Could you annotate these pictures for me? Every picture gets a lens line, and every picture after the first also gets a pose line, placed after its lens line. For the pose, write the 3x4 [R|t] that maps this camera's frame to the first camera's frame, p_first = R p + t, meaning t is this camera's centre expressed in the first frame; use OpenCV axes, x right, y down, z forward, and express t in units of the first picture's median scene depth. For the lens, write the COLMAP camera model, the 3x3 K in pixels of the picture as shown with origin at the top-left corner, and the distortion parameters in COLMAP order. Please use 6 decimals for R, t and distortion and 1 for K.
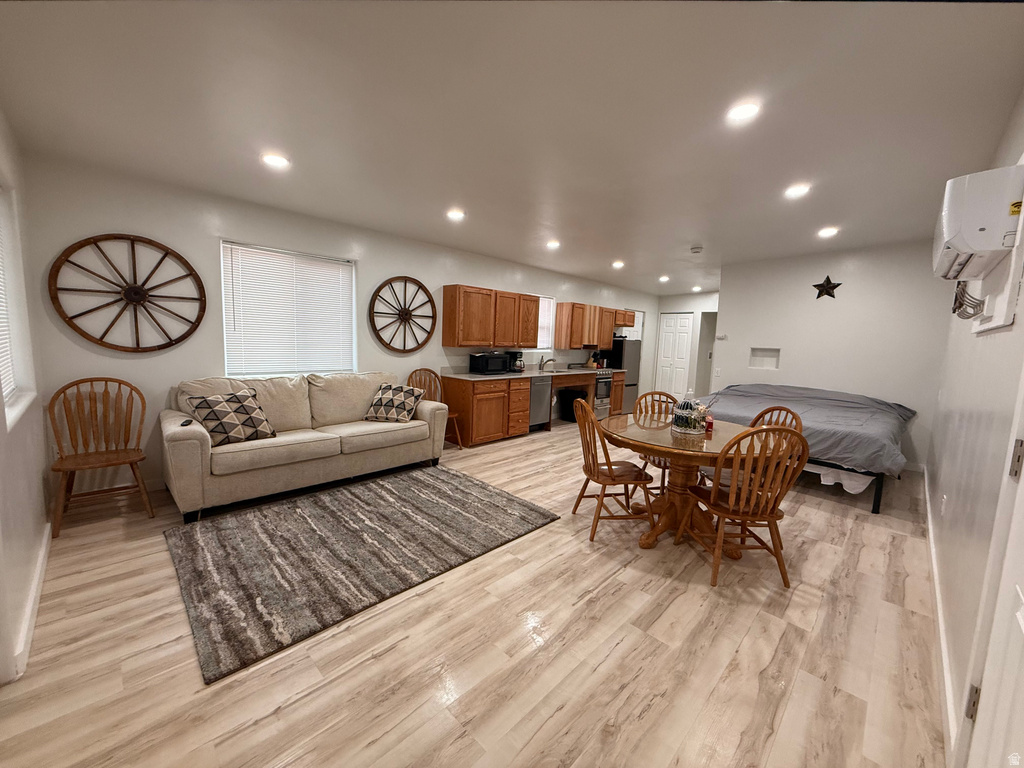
lens RADIAL K [[410.9, 0, 512.0], [0, 410.9, 384.0], [0, 0, 1]] dist [0.000631, 0.000410]
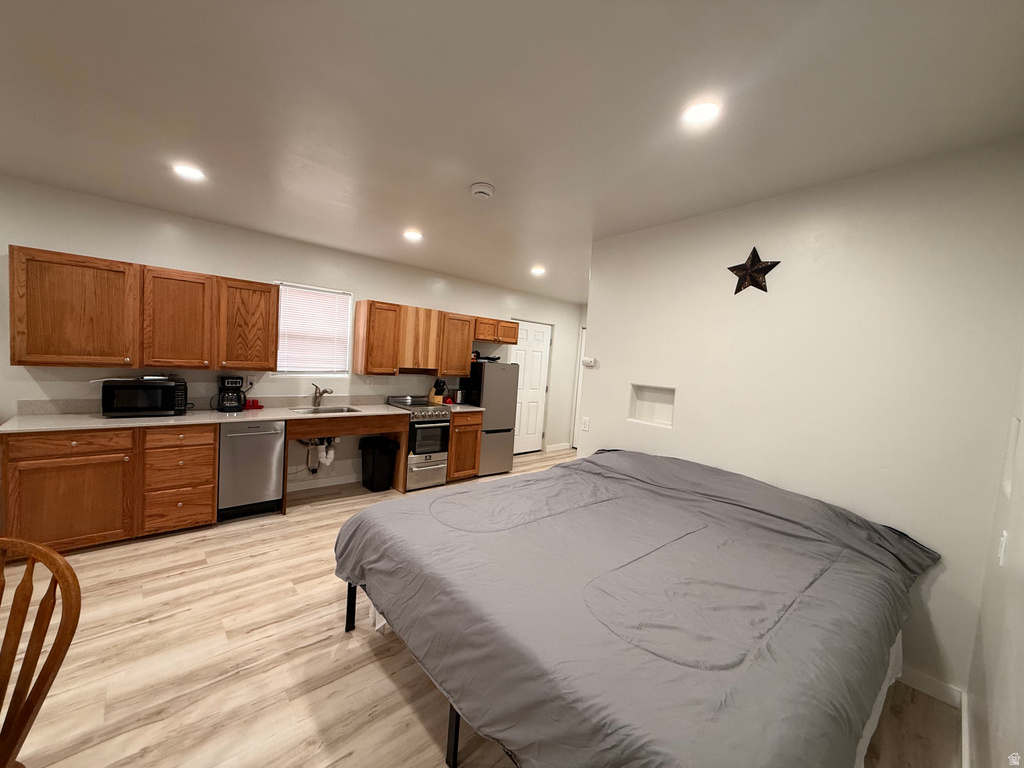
lens RADIAL K [[410.9, 0, 512.0], [0, 410.9, 384.0], [0, 0, 1]] dist [0.000631, 0.000410]
pose [[0.997861, 0.035743, -0.054737, 0.440359], [-0.038229, 0.998253, -0.045056, -0.055949], [0.053031, 0.047052, 0.997484, 0.429375]]
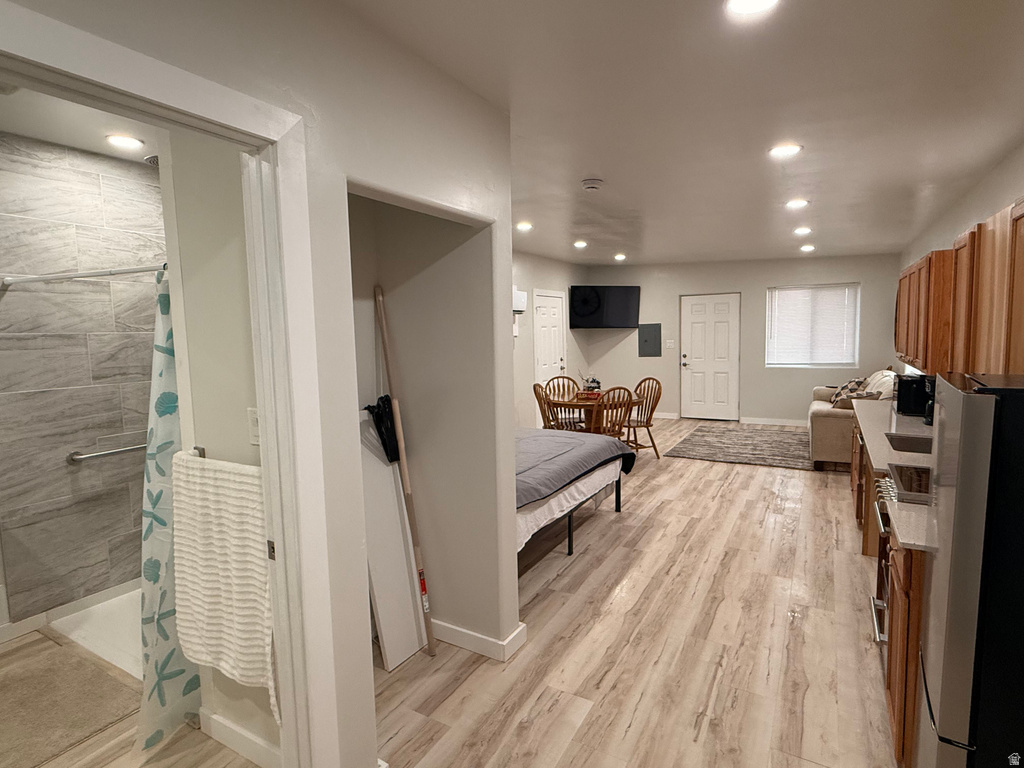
lens RADIAL K [[540.3, 0, 512.0], [0, 540.3, 384.0], [0, 0, 1]] dist [-0.002340, -0.000561]
pose [[-0.968426, 0.008460, -0.249158, 0.617787], [-0.042083, 0.979534, 0.196829, -0.170550], [0.245724, 0.201100, -0.948250, 1.435444]]
